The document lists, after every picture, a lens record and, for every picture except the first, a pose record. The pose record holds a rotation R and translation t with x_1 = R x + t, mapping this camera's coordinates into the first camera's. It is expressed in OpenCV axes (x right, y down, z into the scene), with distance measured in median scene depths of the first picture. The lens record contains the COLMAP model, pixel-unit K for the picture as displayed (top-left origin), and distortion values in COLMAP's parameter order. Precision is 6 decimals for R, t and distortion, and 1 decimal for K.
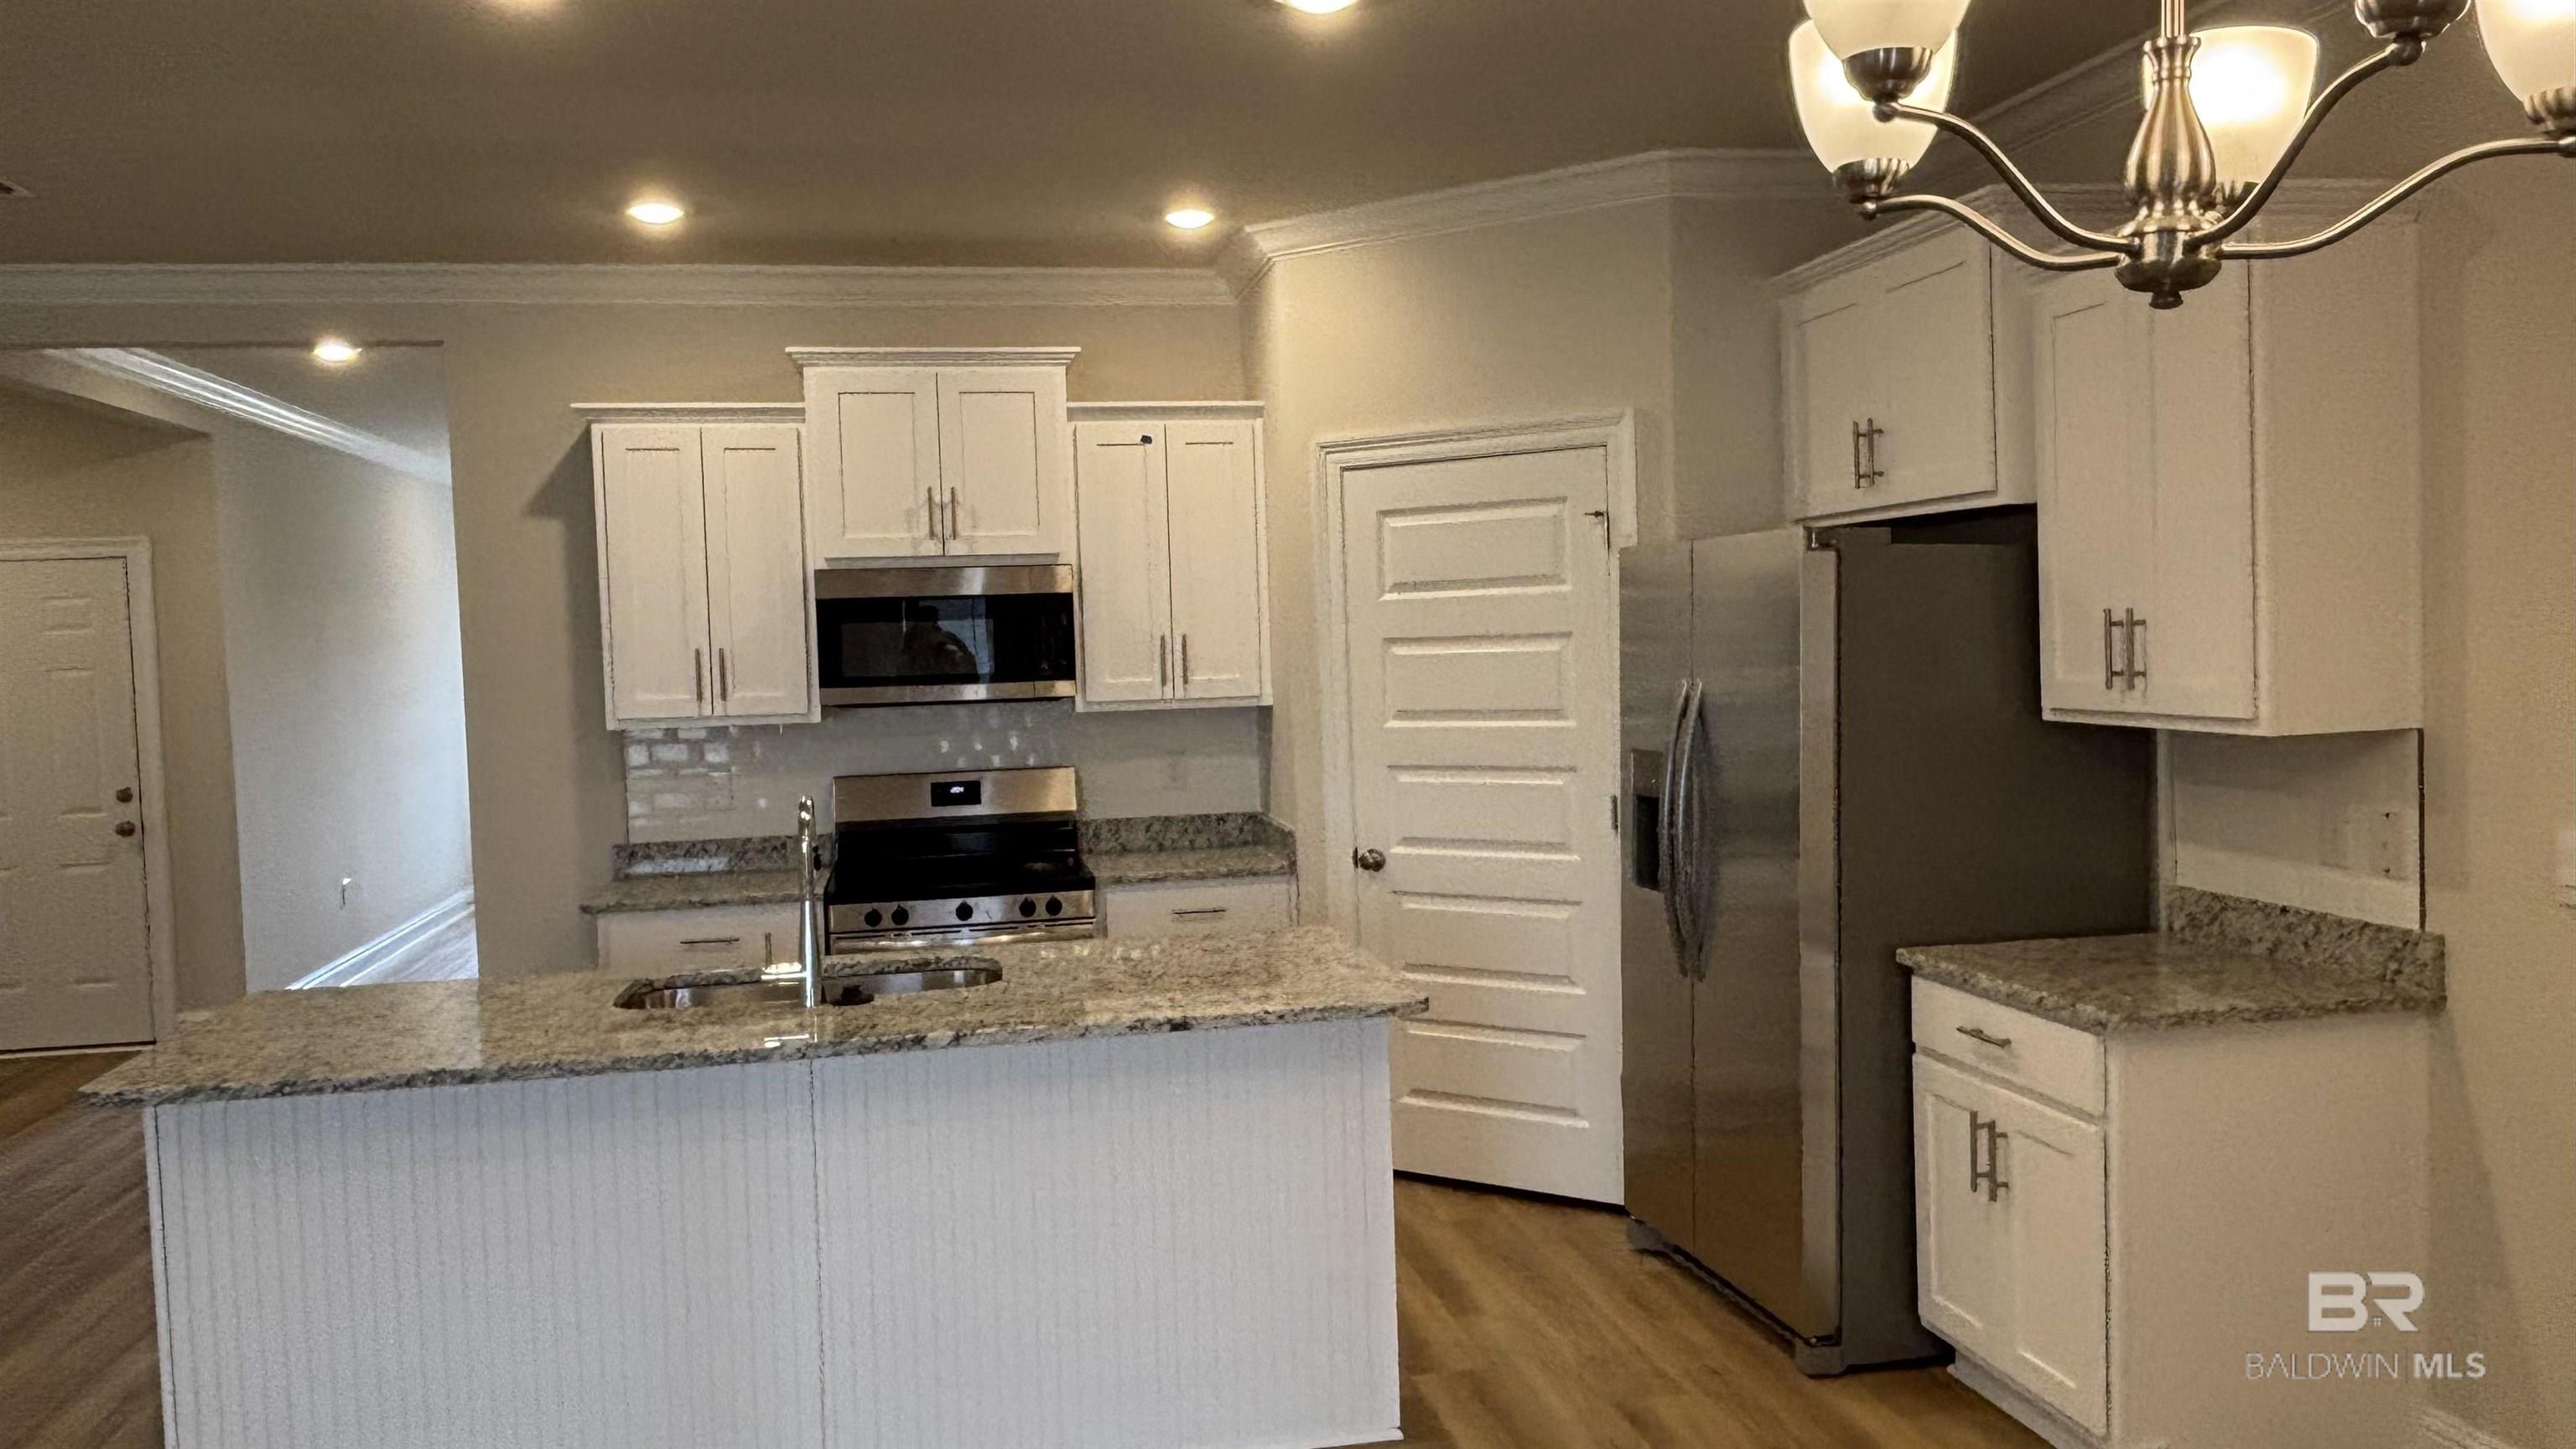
lens RADIAL K [[1910.5, 0, 1291.1], [0, 1910.5, 735.3], [0, 0, 1]] dist [0.011346, 0.004415]
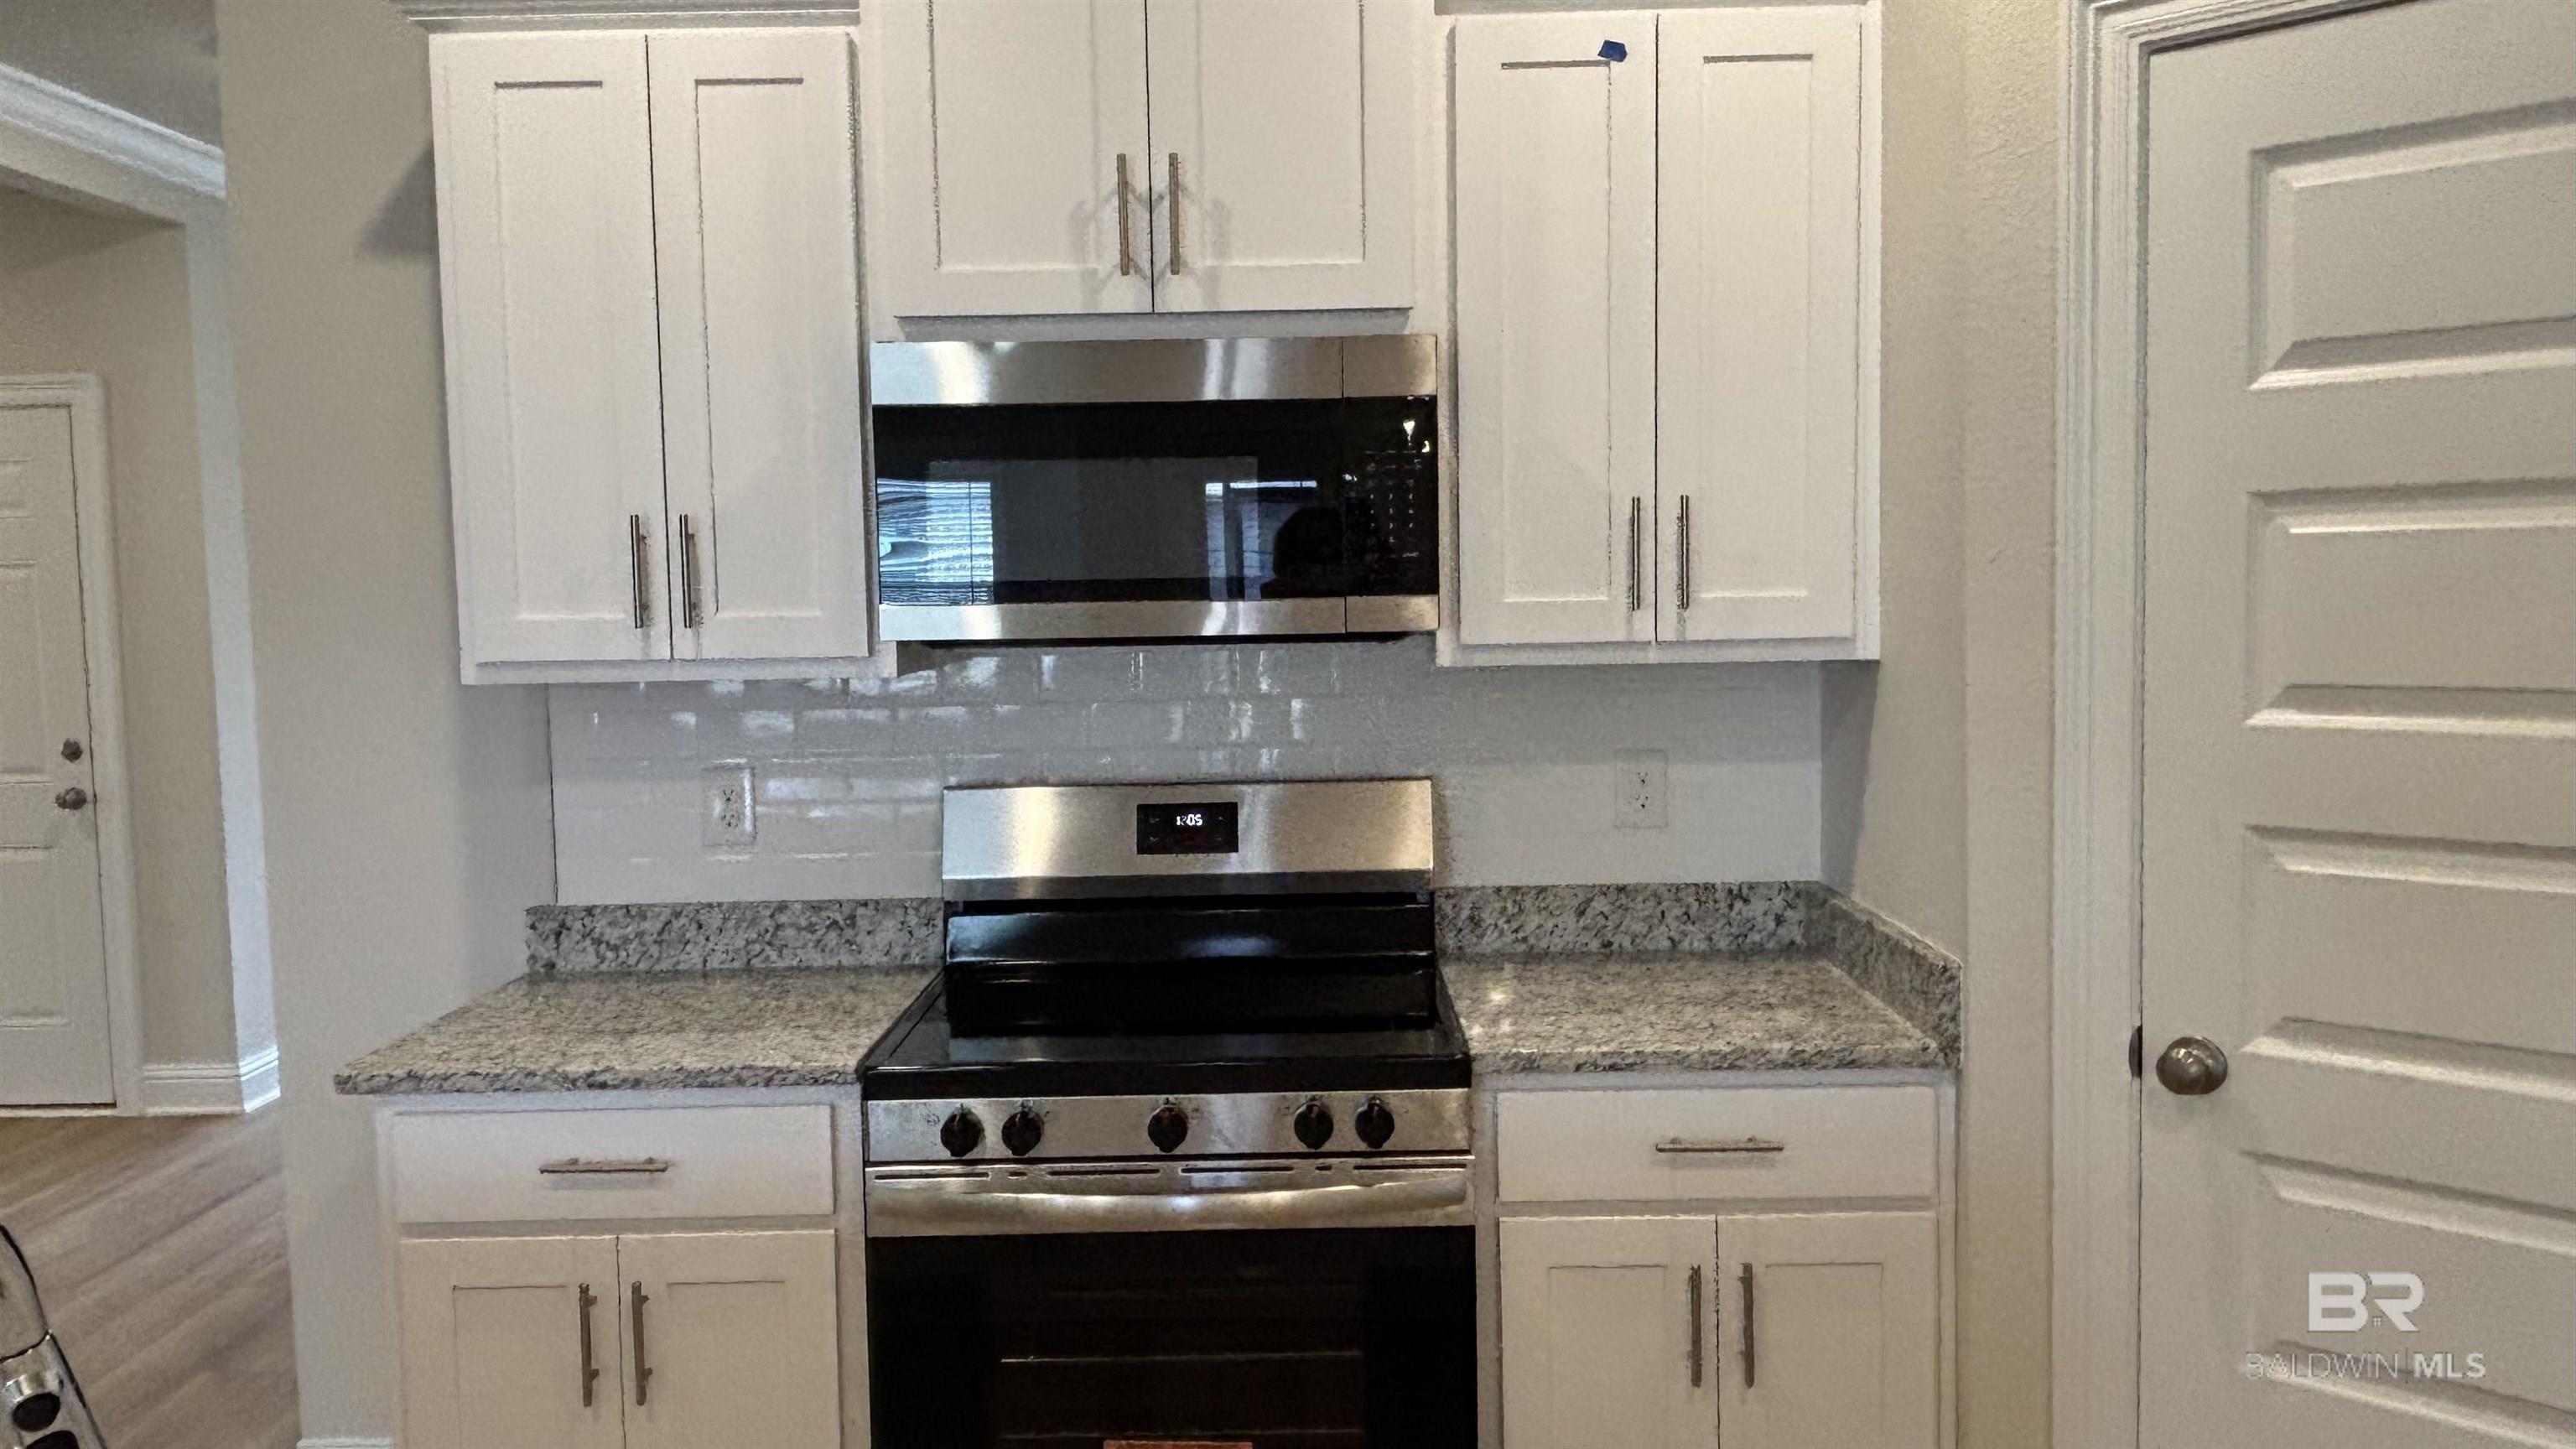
lens RADIAL K [[1910.5, 0, 1279.1], [0, 1910.5, 726.5], [0, 0, 1]] dist [0.011346, 0.004415]
pose [[0.980821, 0.026559, -0.193092, -0.061111], [-0.020805, 0.999279, 0.031770, -0.011250], [0.193797, -0.027144, 0.980666, 0.542479]]
